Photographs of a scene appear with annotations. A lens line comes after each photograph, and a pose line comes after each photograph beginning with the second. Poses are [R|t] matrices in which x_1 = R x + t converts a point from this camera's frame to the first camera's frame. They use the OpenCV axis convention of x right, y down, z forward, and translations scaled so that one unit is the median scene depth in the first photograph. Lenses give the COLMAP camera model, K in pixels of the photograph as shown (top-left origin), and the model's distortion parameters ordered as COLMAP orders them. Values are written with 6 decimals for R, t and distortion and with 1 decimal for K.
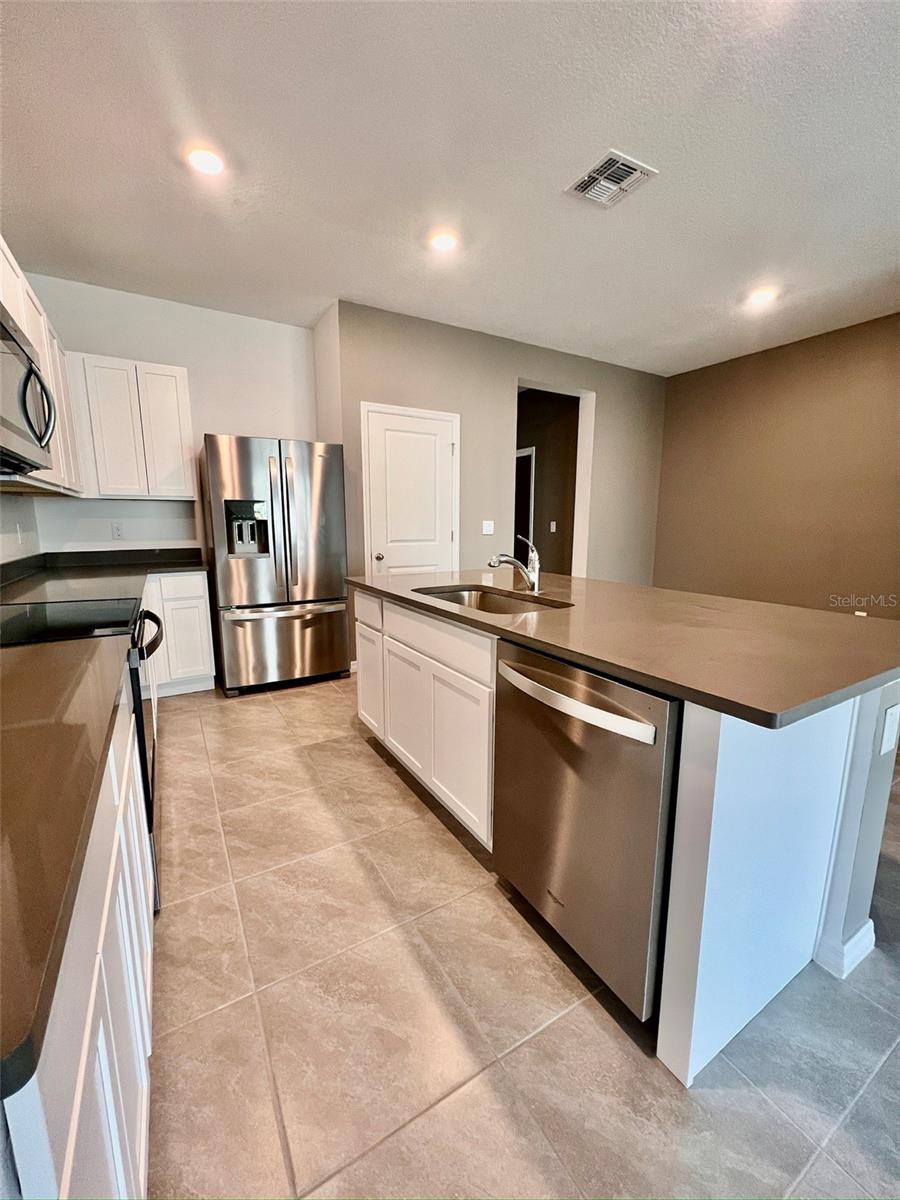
lens RADIAL K [[476.0, 0, 445.4], [0, 476.0, 600.9], [0, 0, 1]] dist [-0.000919, -0.000028]
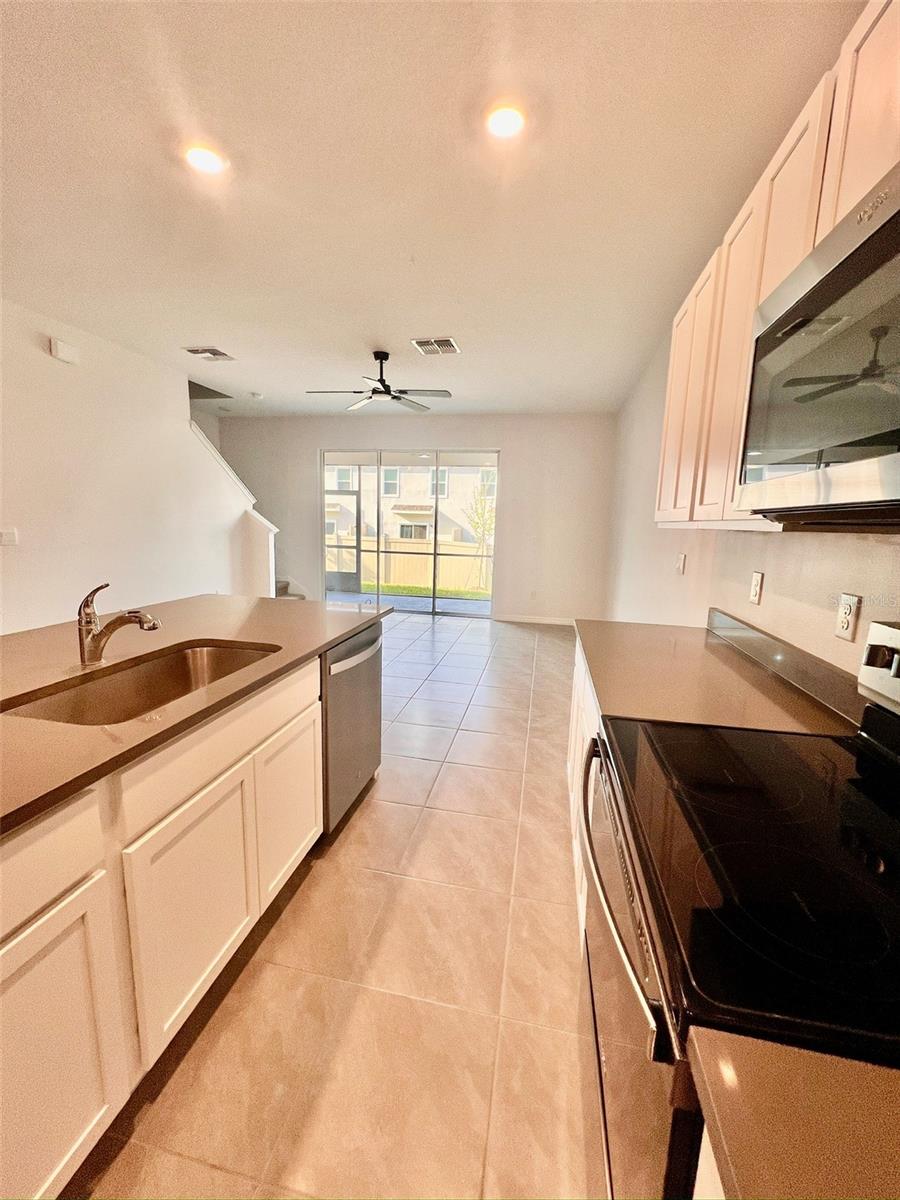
lens RADIAL K [[474.8, 0, 450.0], [0, 474.8, 600.0], [0, 0, 1]] dist [-0.001649, 0.000017]
pose [[-0.745060, -0.130082, 0.654190, -0.515943], [0.078839, 0.956747, 0.280034, -0.209562], [-0.662322, 0.260218, -0.702578, 0.905000]]
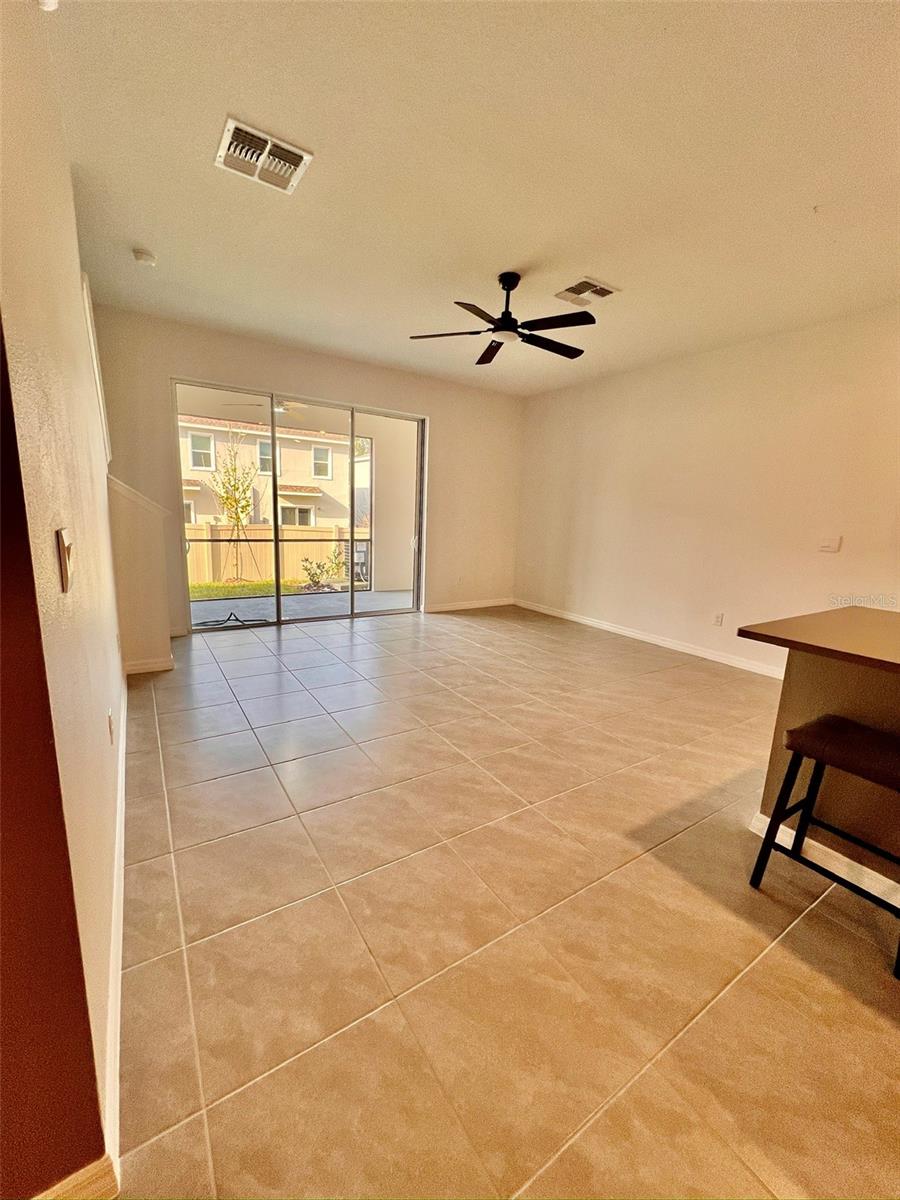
lens RADIAL K [[474.8, 0, 450.0], [0, 474.8, 600.0], [0, 0, 1]] dist [-0.001649, 0.000017]
pose [[-0.997914, -0.027824, -0.058261, 1.019693], [-0.046301, 0.937299, 0.345436, -0.208691], [0.044996, 0.347413, -0.936632, 1.102776]]
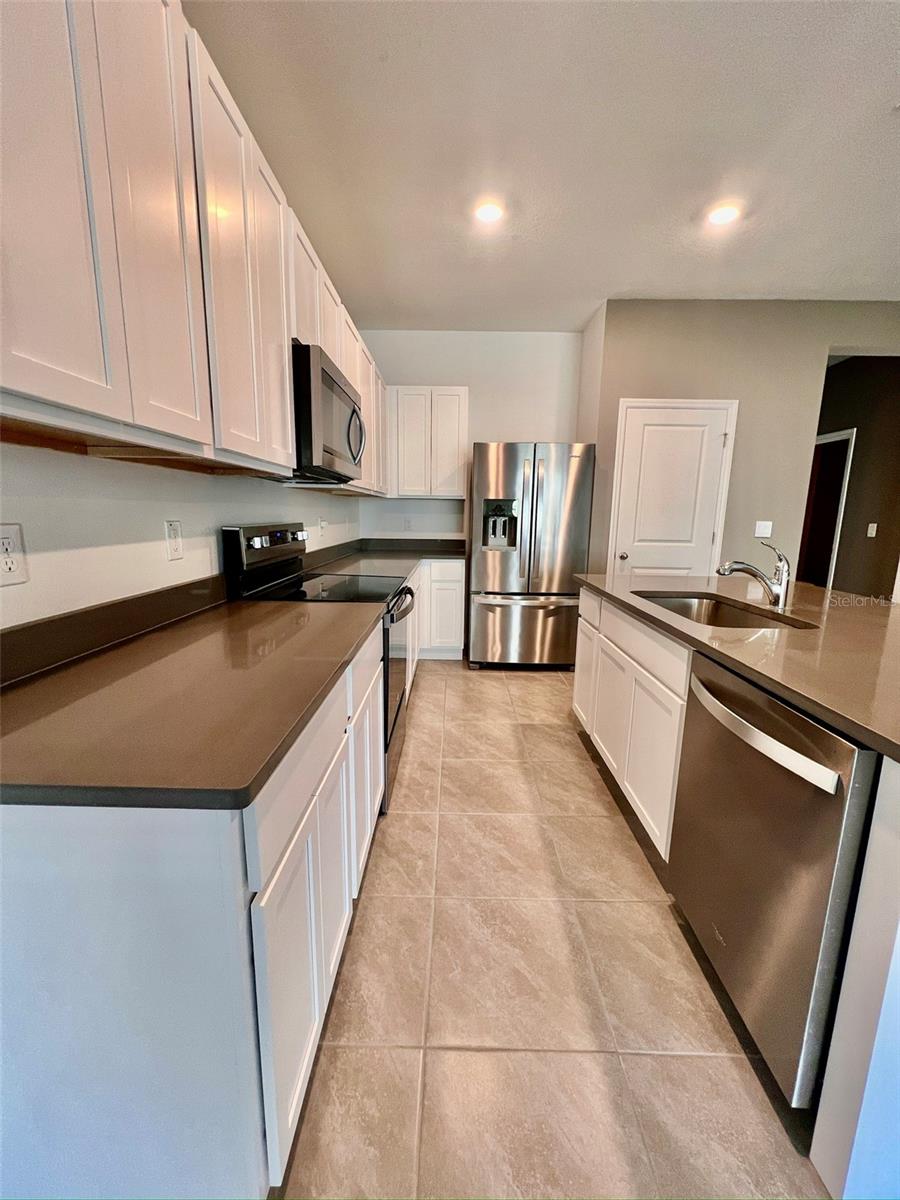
lens RADIAL K [[474.8, 0, 450.0], [0, 474.8, 600.0], [0, 0, 1]] dist [-0.001649, 0.000017]
pose [[0.855780, 0.105067, -0.506558, 0.091099], [-0.099915, 0.994292, 0.037432, -0.004421], [0.507599, 0.018579, 0.861393, -0.035536]]
